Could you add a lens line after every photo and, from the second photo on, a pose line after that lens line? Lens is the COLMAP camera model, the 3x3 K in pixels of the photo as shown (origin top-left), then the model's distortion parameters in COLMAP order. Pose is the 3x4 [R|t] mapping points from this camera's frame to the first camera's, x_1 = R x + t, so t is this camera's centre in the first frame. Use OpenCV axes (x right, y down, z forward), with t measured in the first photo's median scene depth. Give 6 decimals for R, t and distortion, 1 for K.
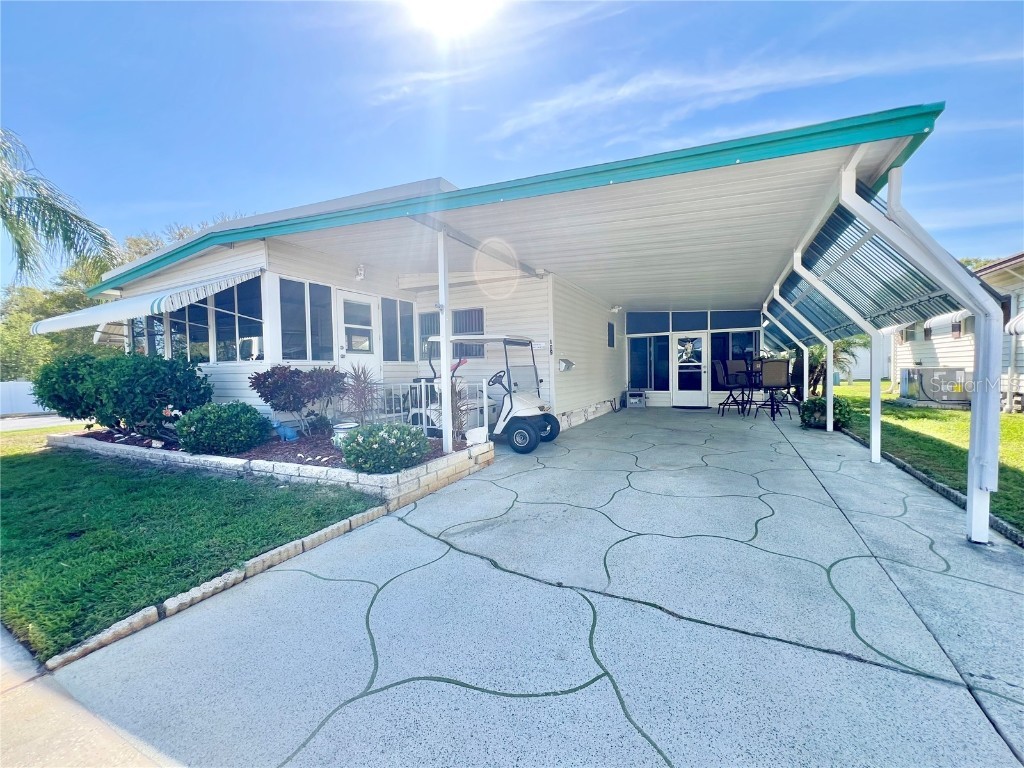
lens RADIAL K [[417.6, 0, 515.4], [0, 417.6, 383.9], [0, 0, 1]] dist [-0.001676, 0.000589]
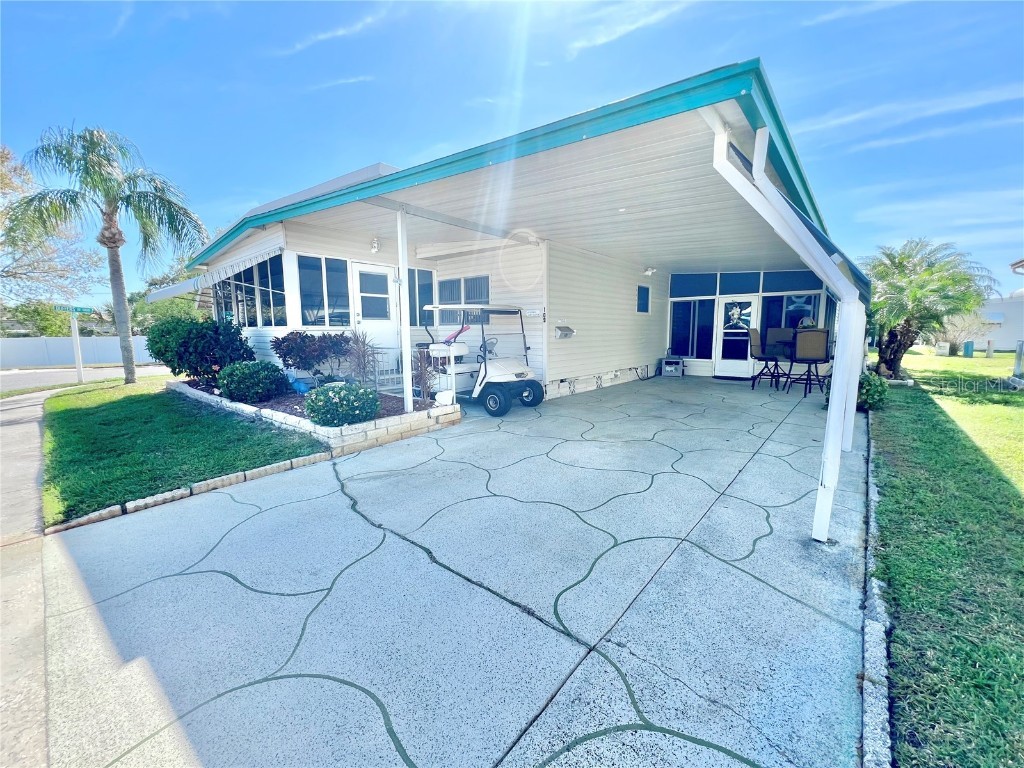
lens RADIAL K [[417.6, 0, 513.4], [0, 417.6, 384.0], [0, 0, 1]] dist [-0.001676, 0.000589]
pose [[0.972068, 0.043587, -0.230616, 0.343801], [-0.020822, 0.994745, 0.100242, -0.027997], [0.233773, -0.092640, 0.967868, -0.022787]]
